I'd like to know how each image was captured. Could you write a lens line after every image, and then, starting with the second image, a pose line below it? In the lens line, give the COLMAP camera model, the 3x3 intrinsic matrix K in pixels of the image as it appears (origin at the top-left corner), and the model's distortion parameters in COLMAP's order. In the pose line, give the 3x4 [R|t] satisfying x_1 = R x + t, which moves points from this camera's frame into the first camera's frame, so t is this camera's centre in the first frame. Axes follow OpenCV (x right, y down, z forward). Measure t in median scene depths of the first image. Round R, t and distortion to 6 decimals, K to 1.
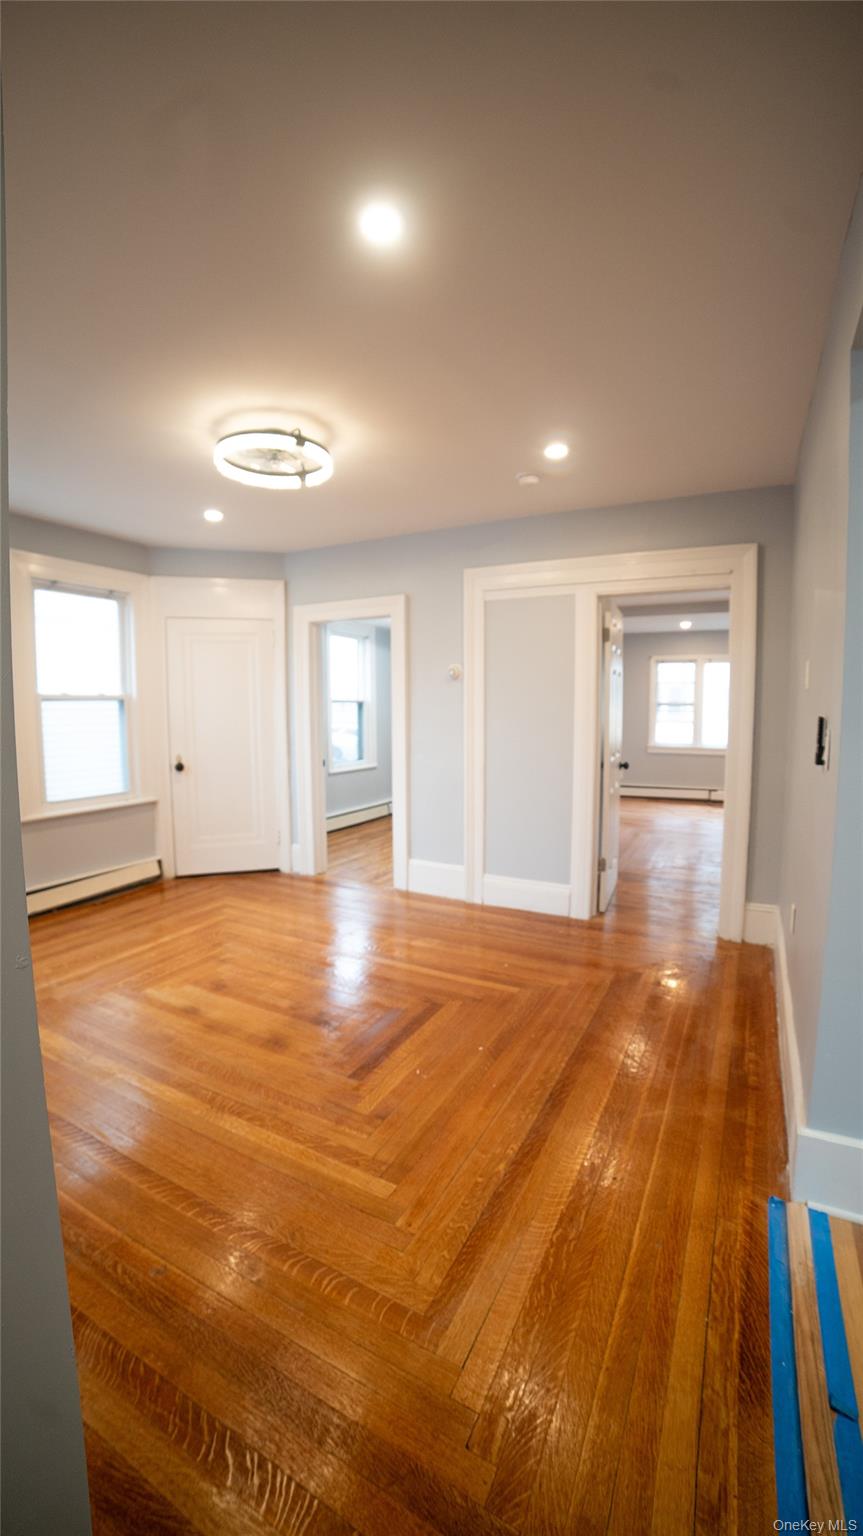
lens RADIAL K [[633.9, 0, 422.7], [0, 633.9, 765.3], [0, 0, 1]] dist [-0.115688, 0.039528]
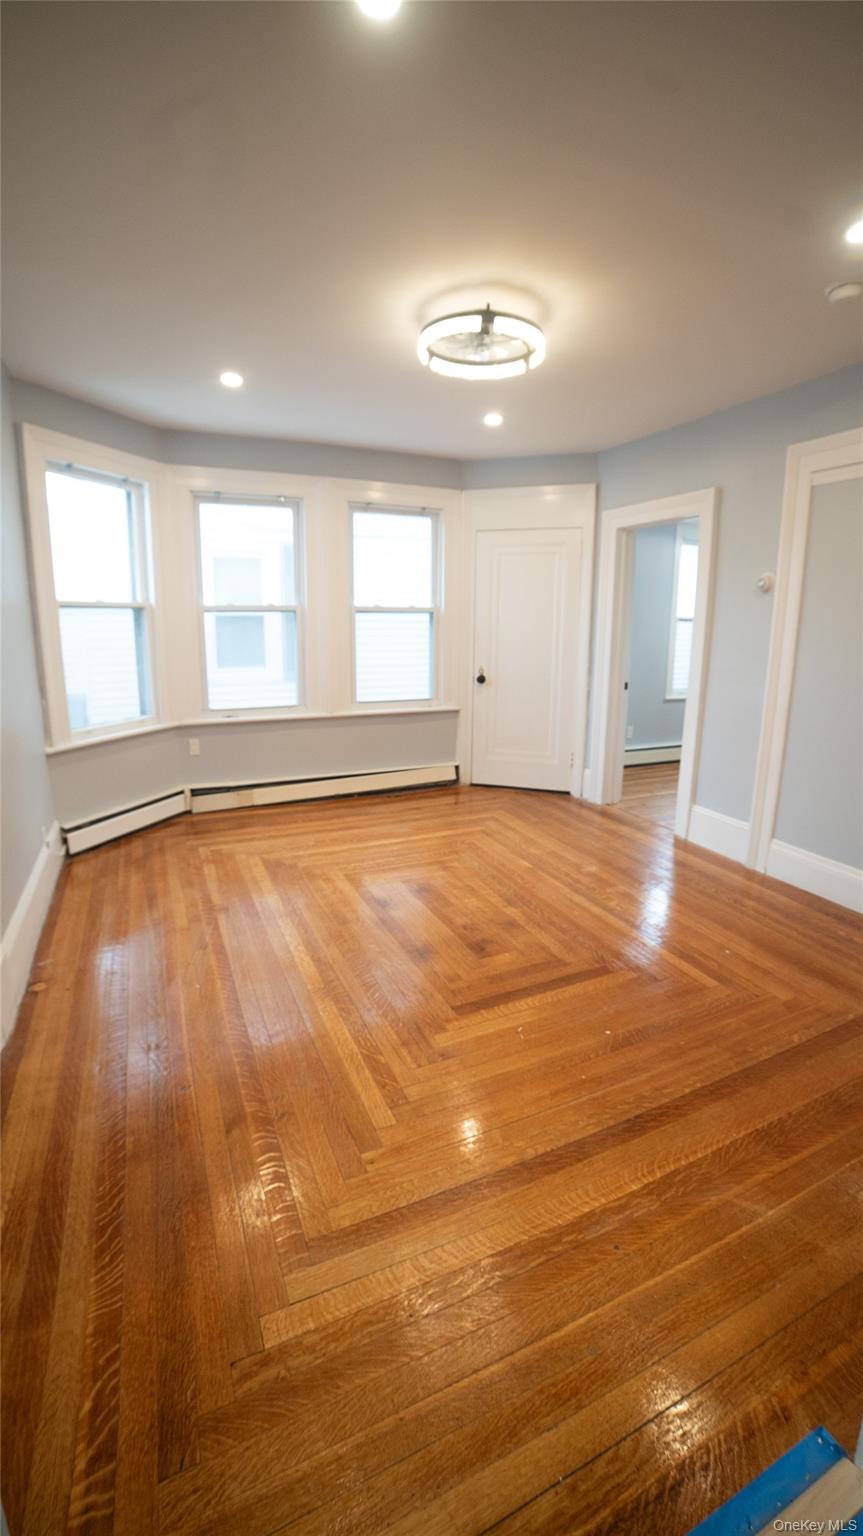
lens RADIAL K [[633.9, 0, 422.7], [0, 633.9, 765.3], [0, 0, 1]] dist [-0.115688, 0.039528]
pose [[0.787197, 0.143083, -0.599873, 0.260450], [-0.065429, 0.986600, 0.149466, -0.009495], [0.613221, -0.078410, 0.786010, 0.158412]]
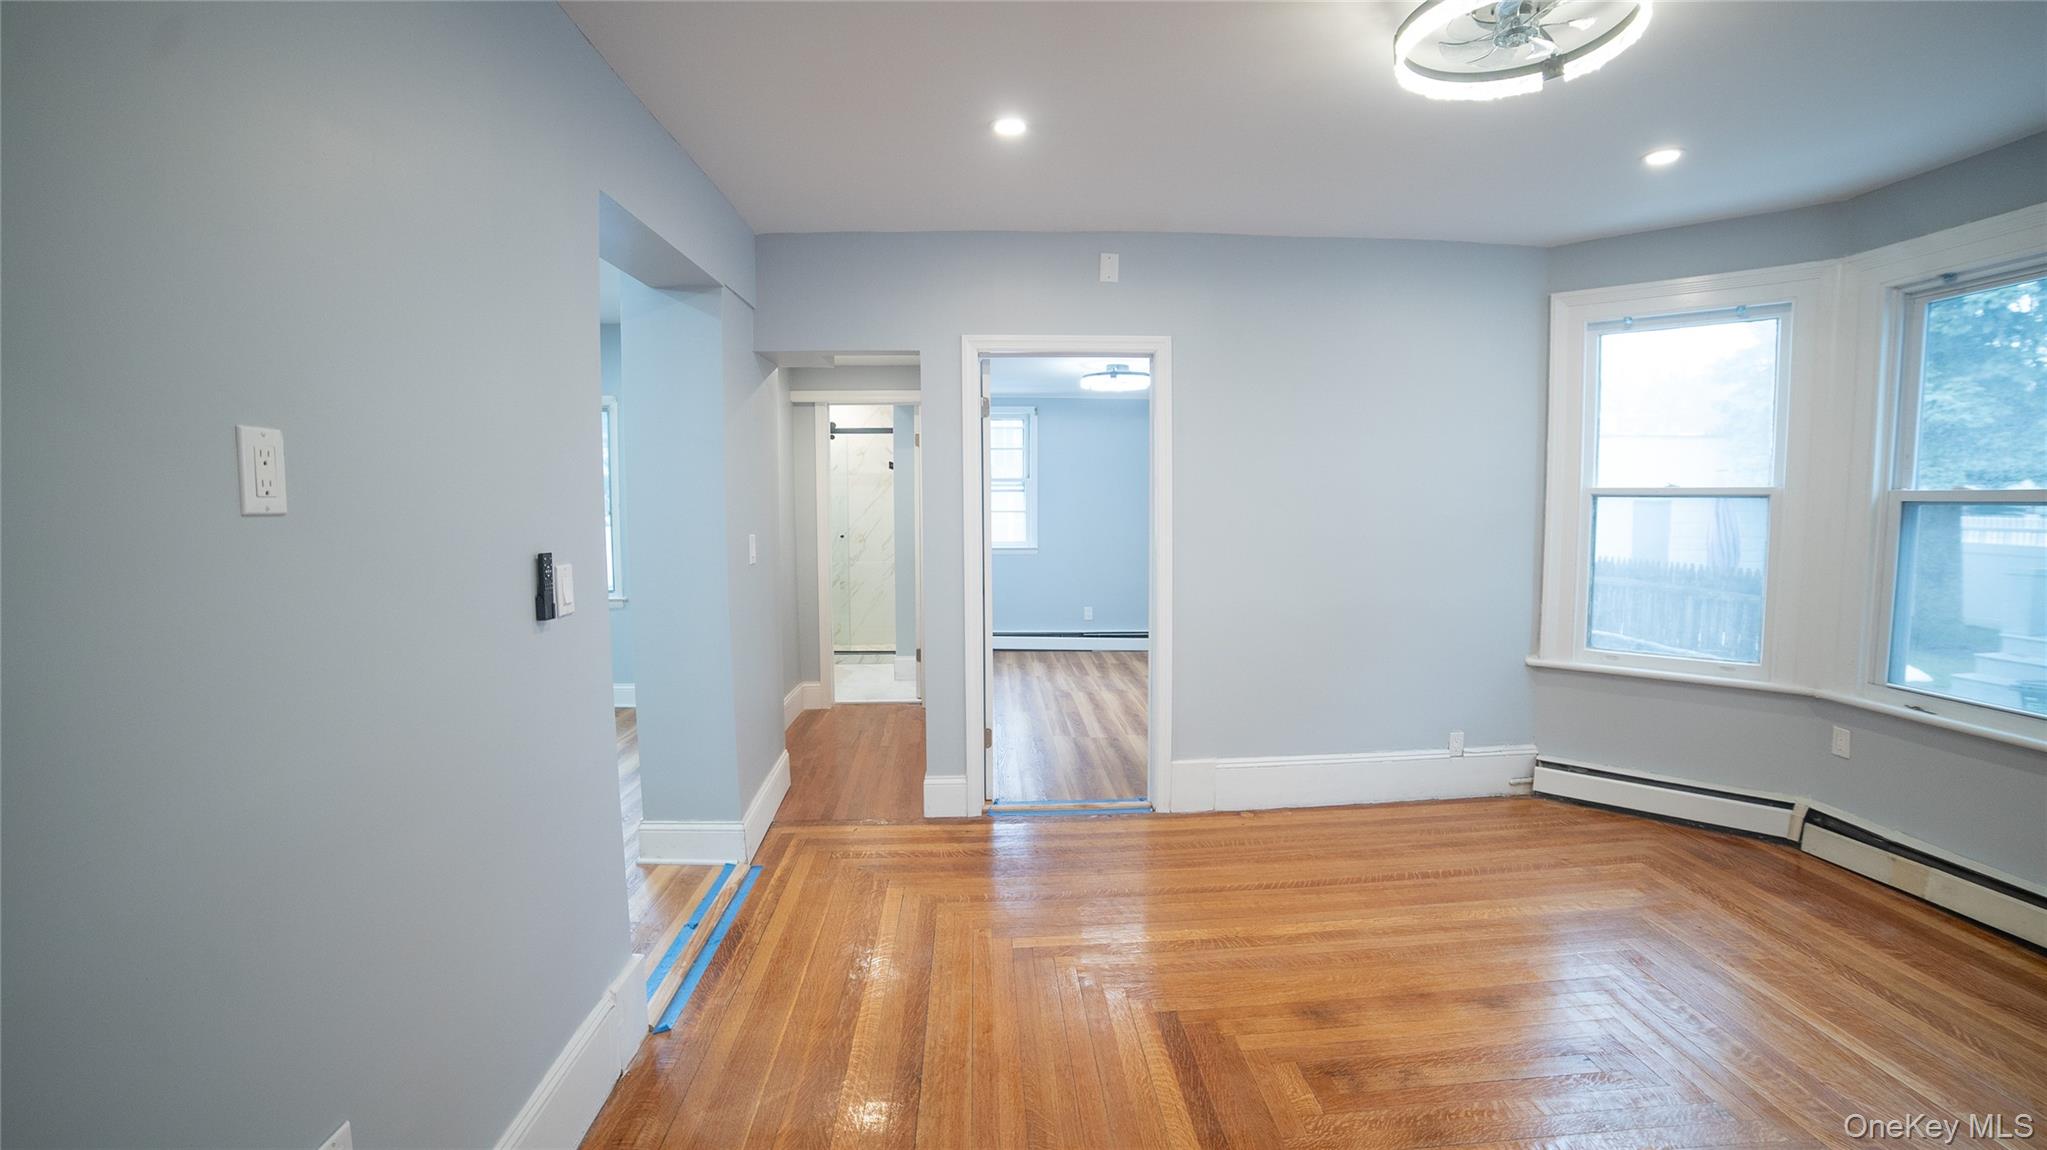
lens RADIAL K [[845.7, 0, 1026.5], [0, 845.7, 565.8], [0, 0, 1]] dist [-0.116831, 0.041248]
pose [[-0.852647, 0.047385, -0.520335, 0.367486], [-0.041377, 0.986628, 0.157652, -0.128224], [0.520847, 0.155951, -0.839284, 1.148535]]
